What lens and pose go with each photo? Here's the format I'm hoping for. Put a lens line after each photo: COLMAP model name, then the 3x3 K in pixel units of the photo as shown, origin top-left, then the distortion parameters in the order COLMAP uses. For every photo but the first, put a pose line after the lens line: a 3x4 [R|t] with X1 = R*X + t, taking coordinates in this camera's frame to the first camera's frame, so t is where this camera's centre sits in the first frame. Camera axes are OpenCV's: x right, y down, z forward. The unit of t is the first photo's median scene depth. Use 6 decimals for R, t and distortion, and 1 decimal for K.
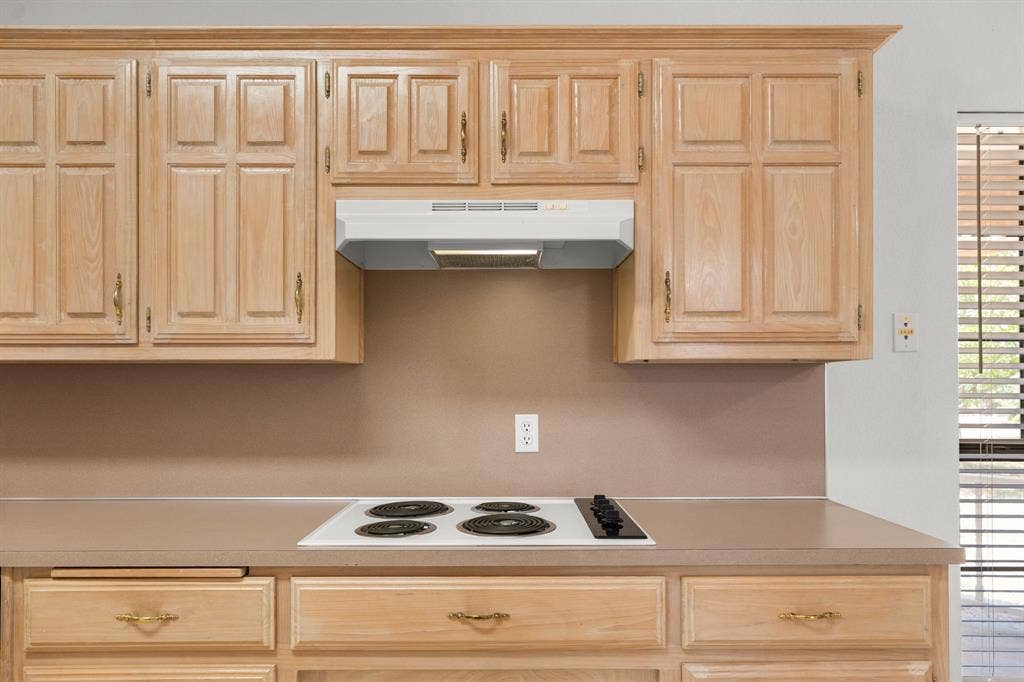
lens RADIAL K [[661.6, 0, 534.5], [0, 661.6, 393.5], [0, 0, 1]] dist [-0.003341, 0.004186]
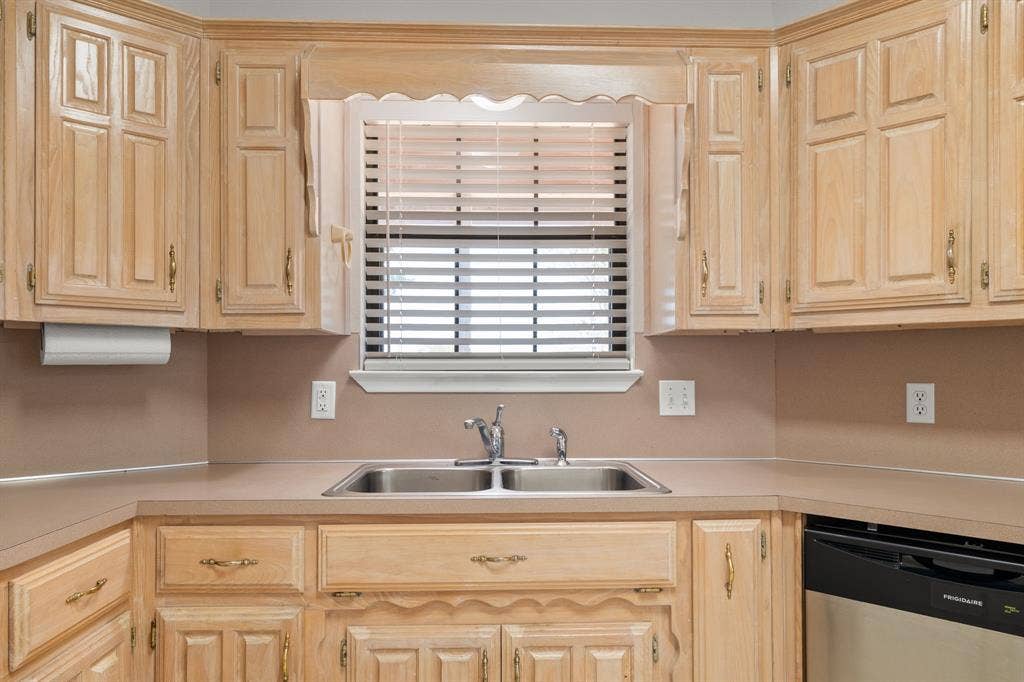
lens RADIAL K [[661.6, 0, 502.1], [0, 661.6, 371.9], [0, 0, 1]] dist [-0.003341, 0.004186]
pose [[0.724614, 0.002068, -0.689151, -0.692067], [0.001127, 0.999991, 0.004186, 0.016036], [0.689154, -0.003810, 0.724605, -0.114364]]
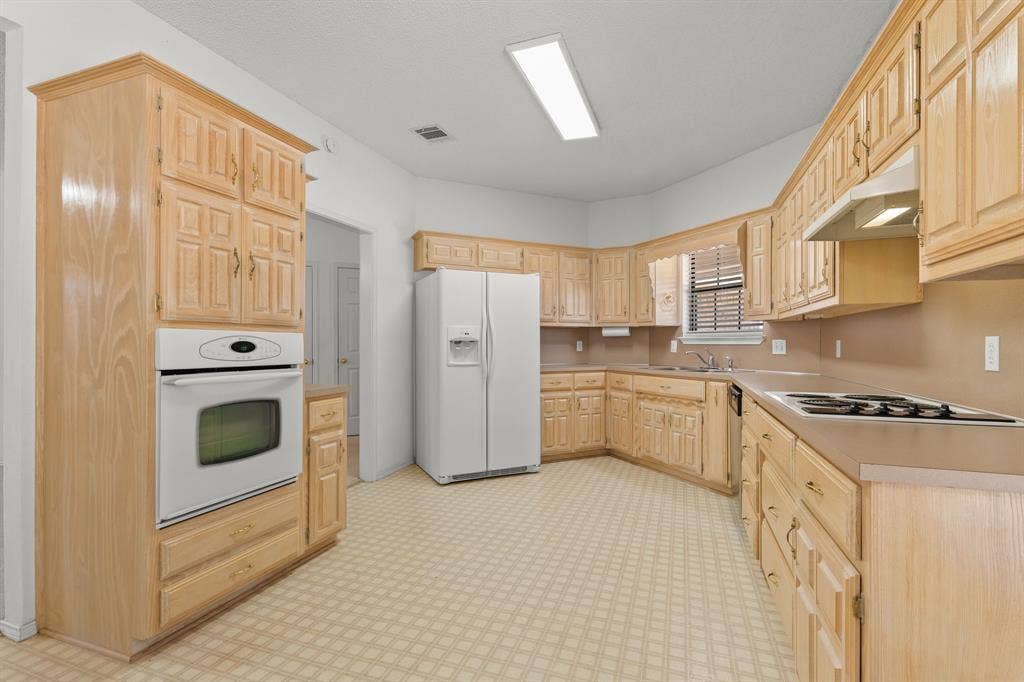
lens RADIAL K [[476.1, 0, 514.1], [0, 476.1, 346.1], [0, 0, 1]] dist [0.002979, -0.000794]
pose [[-0.343935, 0.006089, -0.938974, 1.183500], [0.000281, 0.999980, 0.006382, 0.051515], [0.938993, 0.001932, -0.343930, 0.636036]]
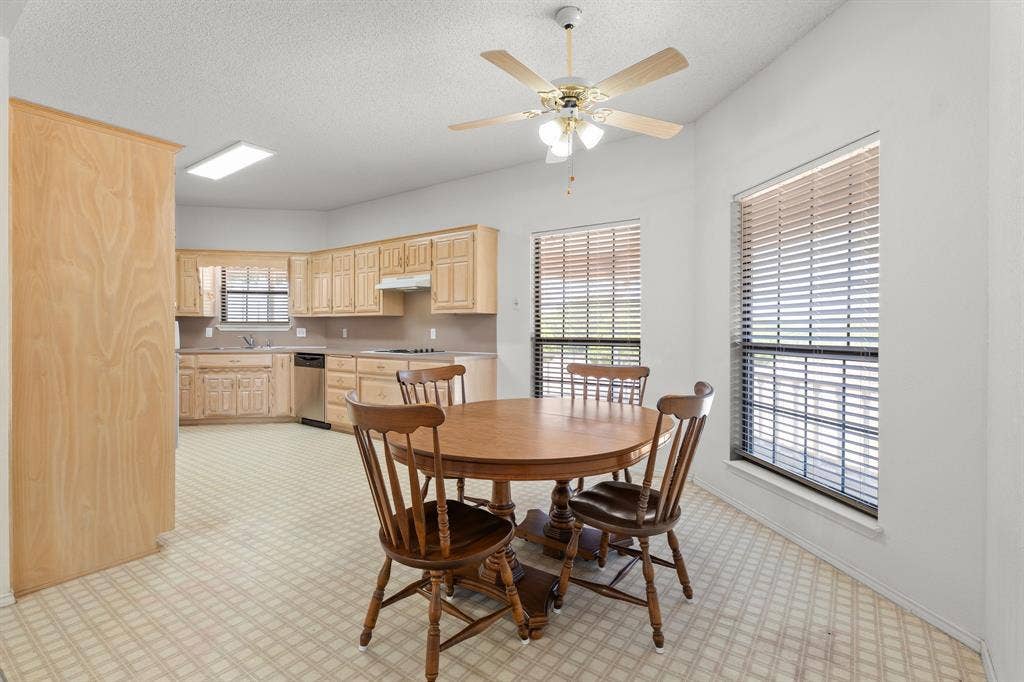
lens RADIAL K [[476.1, 0, 517.0], [0, 476.1, 333.8], [0, 0, 1]] dist [0.002979, -0.000794]
pose [[0.813900, 0.007575, -0.580955, 2.275292], [-0.003399, 0.999960, 0.008276, 0.044187], [0.580995, -0.004761, 0.813894, -1.056381]]
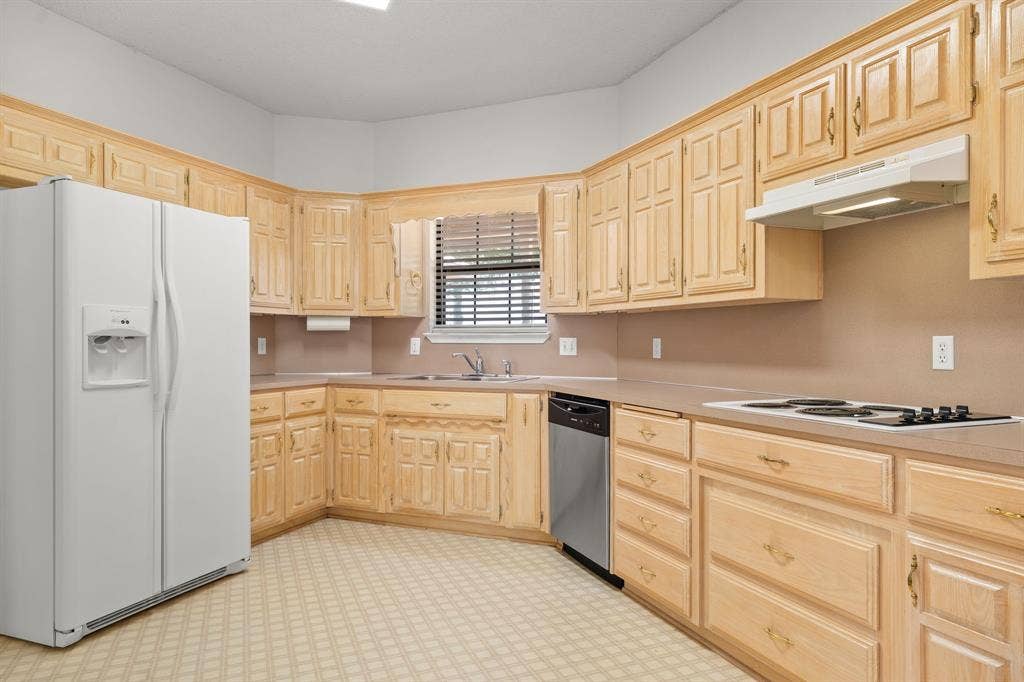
lens RADIAL K [[647.8, 0, 507.7], [0, 647.8, 339.9], [0, 0, 1]] dist [0.009222, 0.003605]
pose [[0.376532, -0.001437, -0.926402, 0.866876], [-0.002219, 0.999995, -0.002453, 0.051786], [0.926401, 0.002979, 0.376527, -0.106891]]
